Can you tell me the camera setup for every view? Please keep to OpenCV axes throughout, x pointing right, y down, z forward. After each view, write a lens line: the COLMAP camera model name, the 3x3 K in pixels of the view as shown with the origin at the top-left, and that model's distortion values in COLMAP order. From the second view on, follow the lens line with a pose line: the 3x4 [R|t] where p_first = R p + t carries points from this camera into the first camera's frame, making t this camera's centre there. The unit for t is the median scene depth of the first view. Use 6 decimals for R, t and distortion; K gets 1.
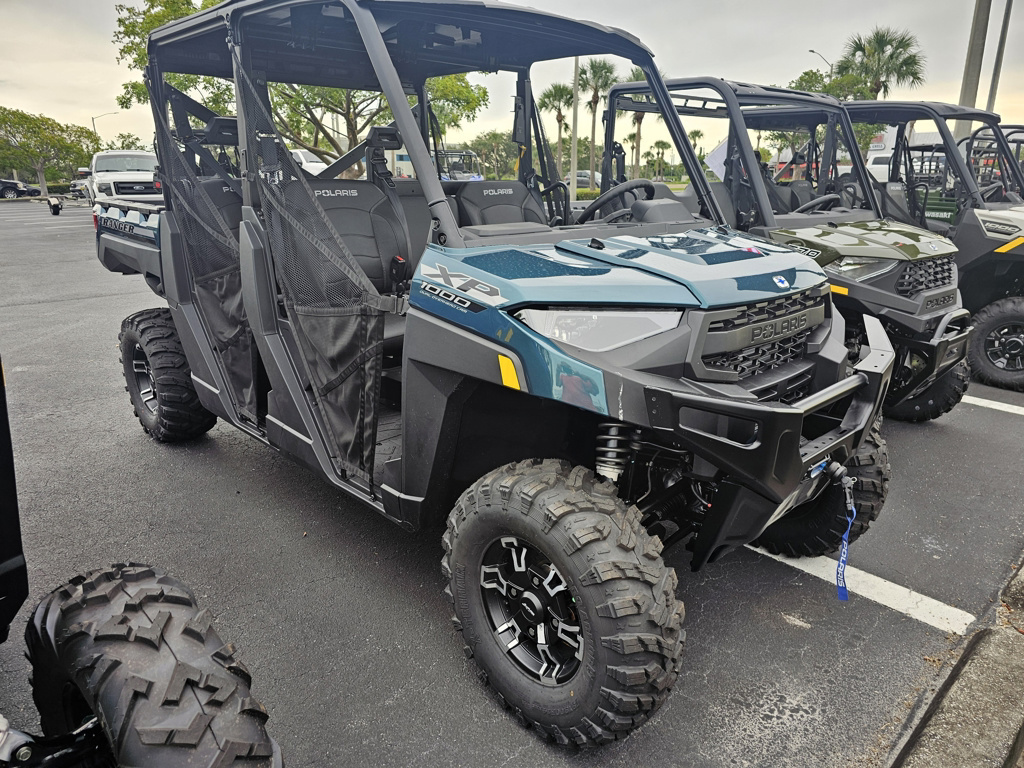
lens RADIAL K [[710.3, 0, 512.0], [0, 710.3, 384.0], [0, 0, 1]] dist [-0.000647, -0.003761]
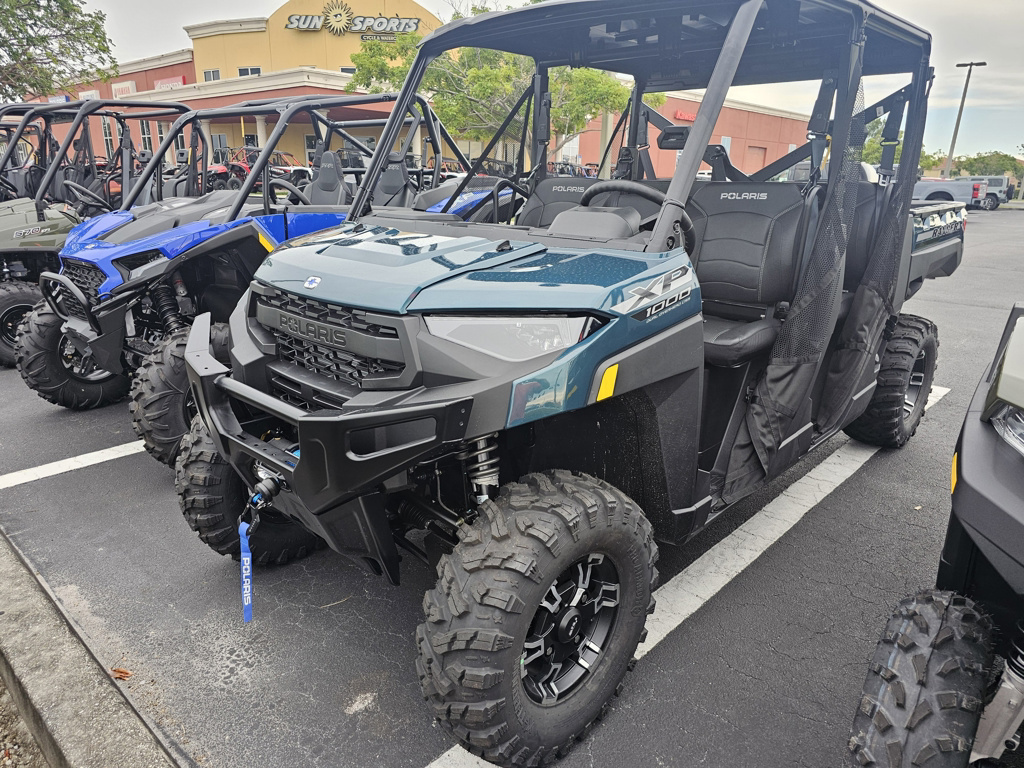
lens RADIAL K [[710.6, 0, 512.0], [0, 710.6, 384.0], [0, 0, 1]] dist [0.002136, 0.002959]
pose [[0.035066, 0.267416, -0.962943, 1.331872], [-0.280639, 0.927401, 0.247326, -0.325321], [0.959173, 0.261566, 0.107568, 1.177195]]
